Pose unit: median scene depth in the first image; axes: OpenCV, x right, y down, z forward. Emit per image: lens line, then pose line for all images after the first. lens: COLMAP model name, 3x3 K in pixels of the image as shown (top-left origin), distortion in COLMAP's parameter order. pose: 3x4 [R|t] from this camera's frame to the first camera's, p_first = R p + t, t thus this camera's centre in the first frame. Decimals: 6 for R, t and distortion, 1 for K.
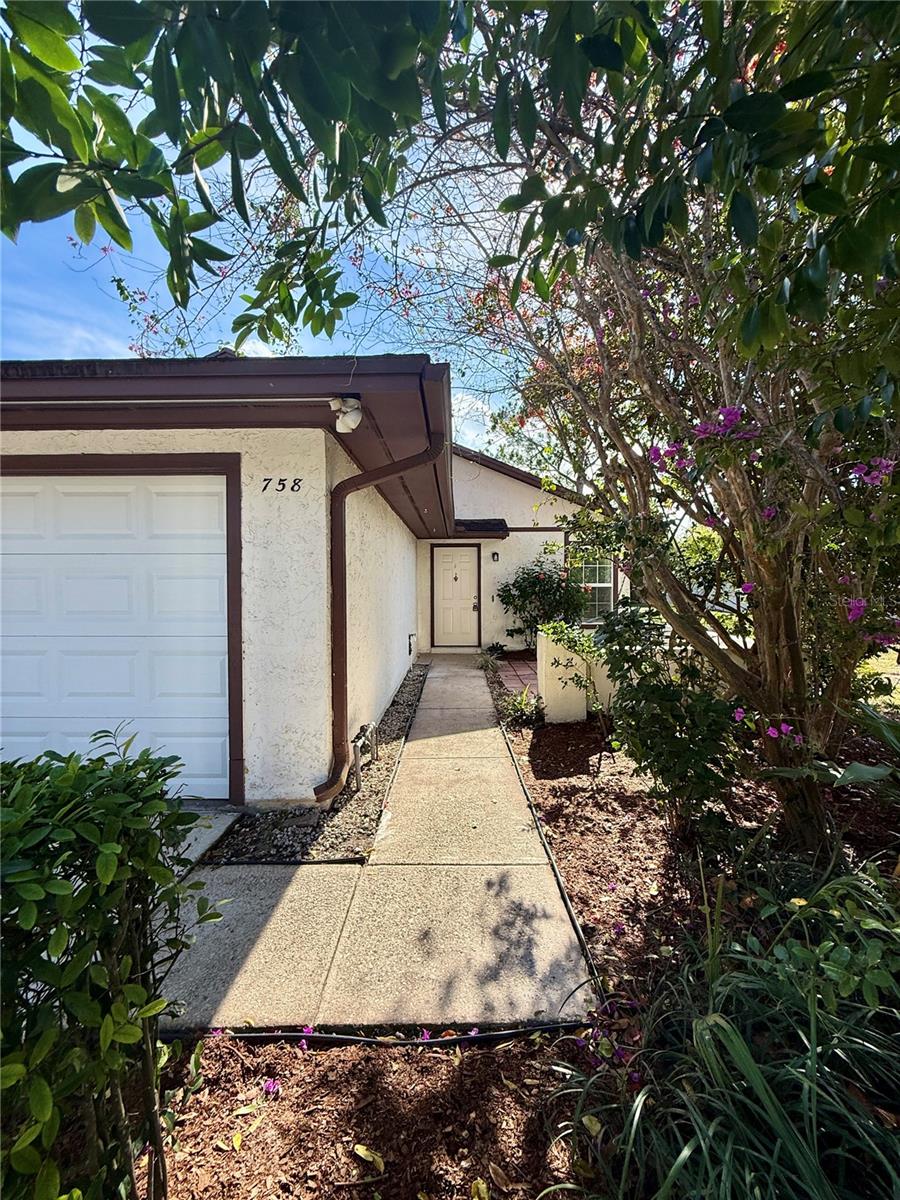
lens RADIAL K [[477.7, 0, 451.1], [0, 477.7, 597.9], [0, 0, 1]] dist [-0.000149, 0.000374]
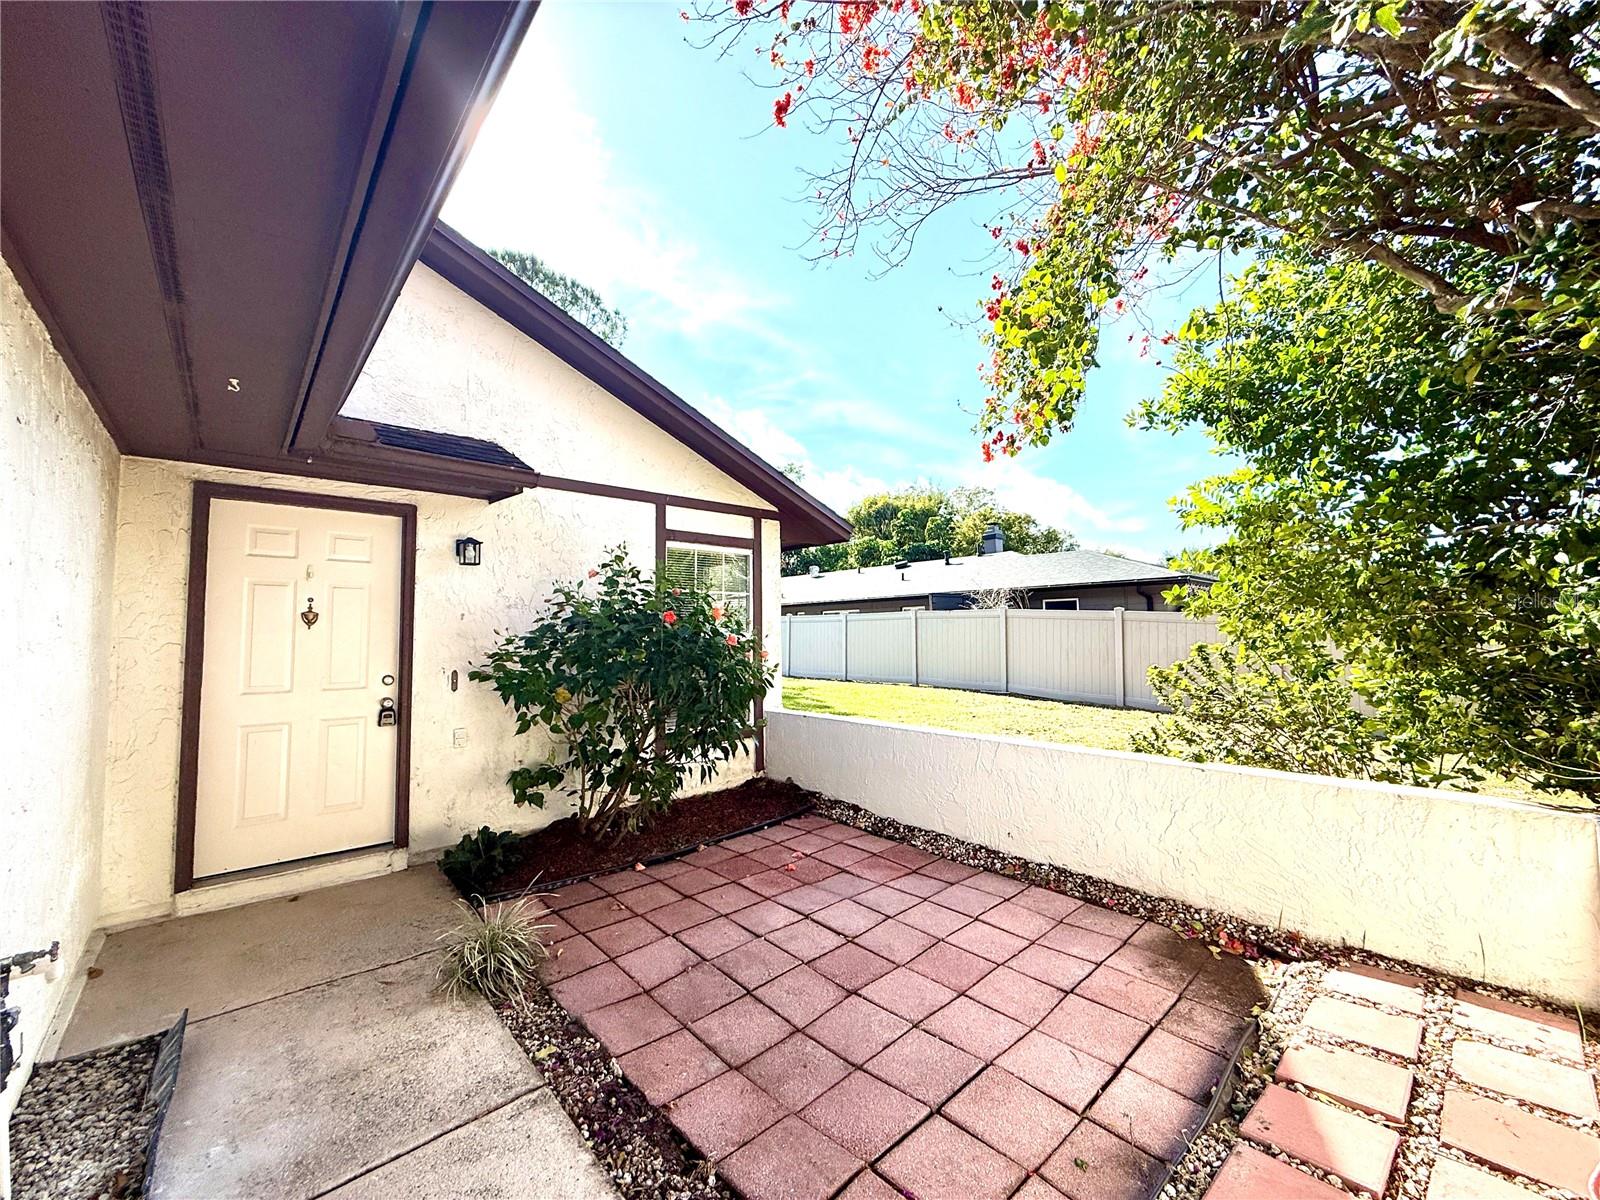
lens RADIAL K [[637.0, 0, 797.0], [0, 637.0, 598.7], [0, 0, 1]] dist [-0.000149, 0.000374]
pose [[0.727364, 0.037345, 0.685234, -0.059478], [0.018440, 0.997094, -0.073916, -0.026278], [-0.686004, 0.066400, 0.724562, 0.785597]]
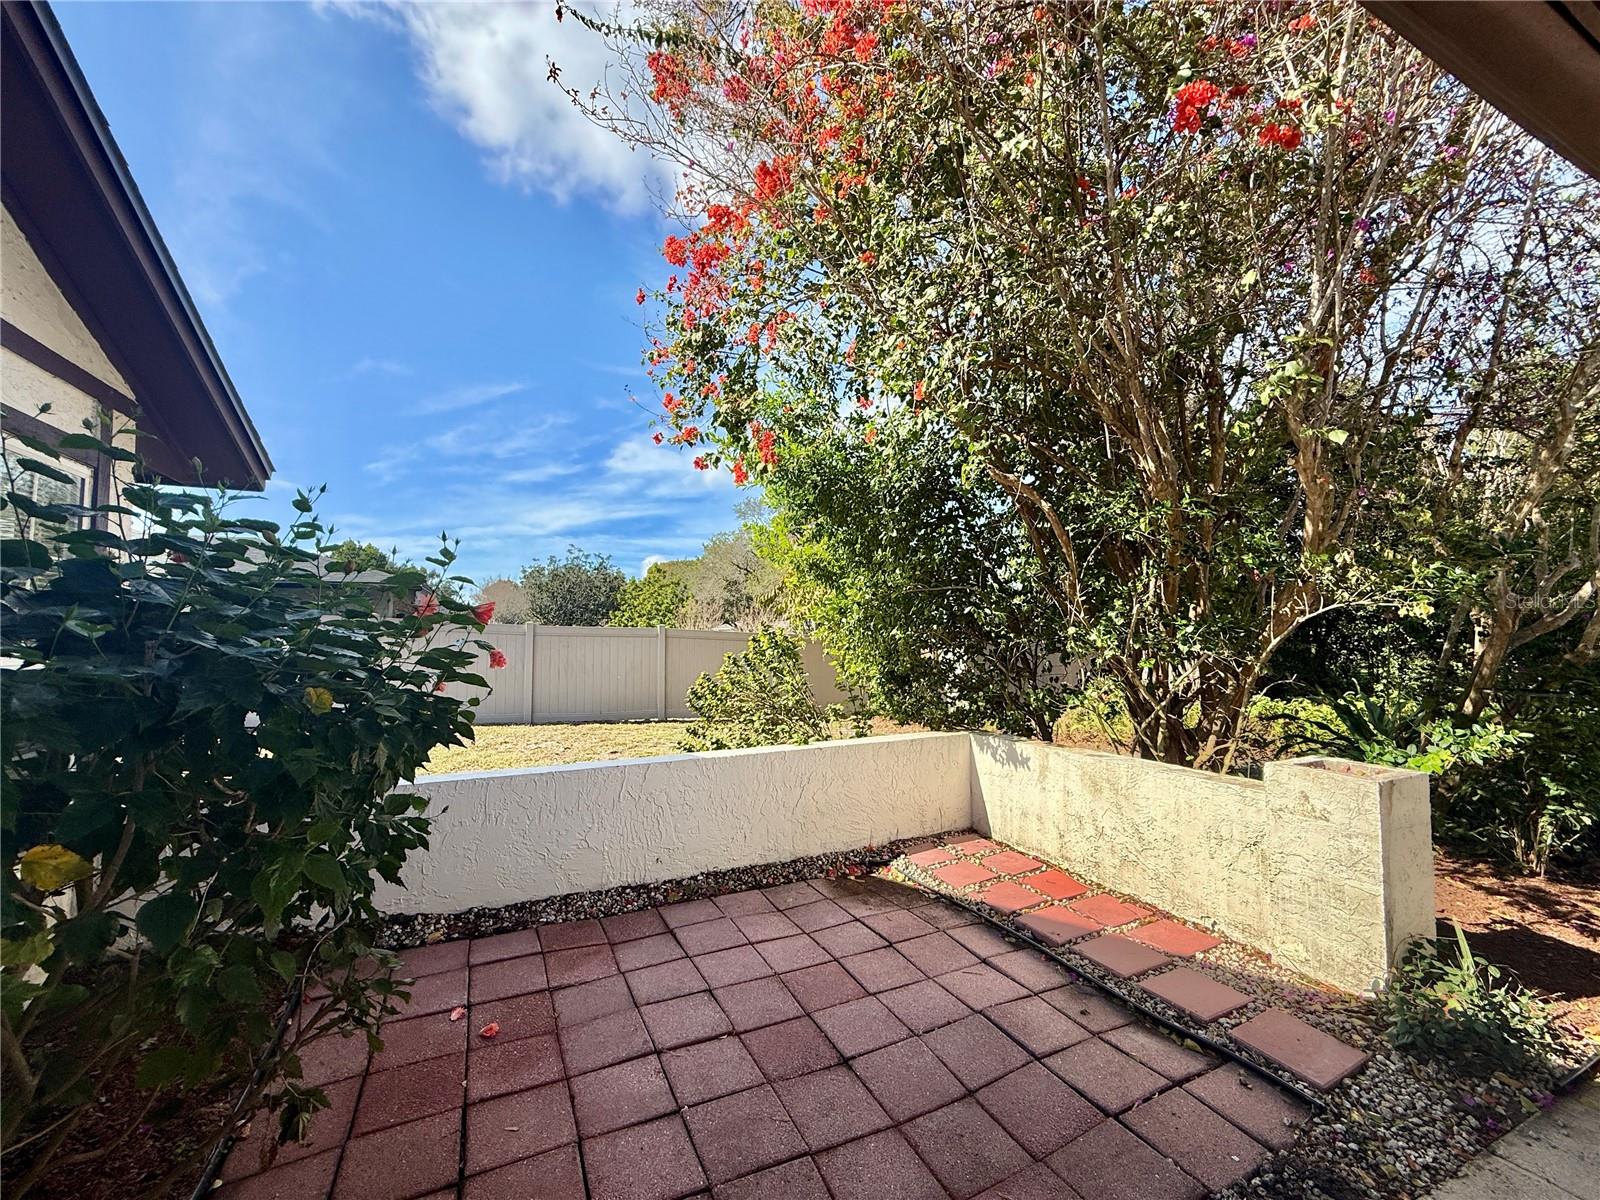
lens RADIAL K [[637.0, 0, 797.0], [0, 637.0, 598.7], [0, 0, 1]] dist [-0.000149, 0.000374]
pose [[-0.445373, 0.057617, 0.893490, -0.064690], [0.025055, 0.998338, -0.051889, -0.042420], [-0.894995, -0.000724, -0.446076, 1.202416]]
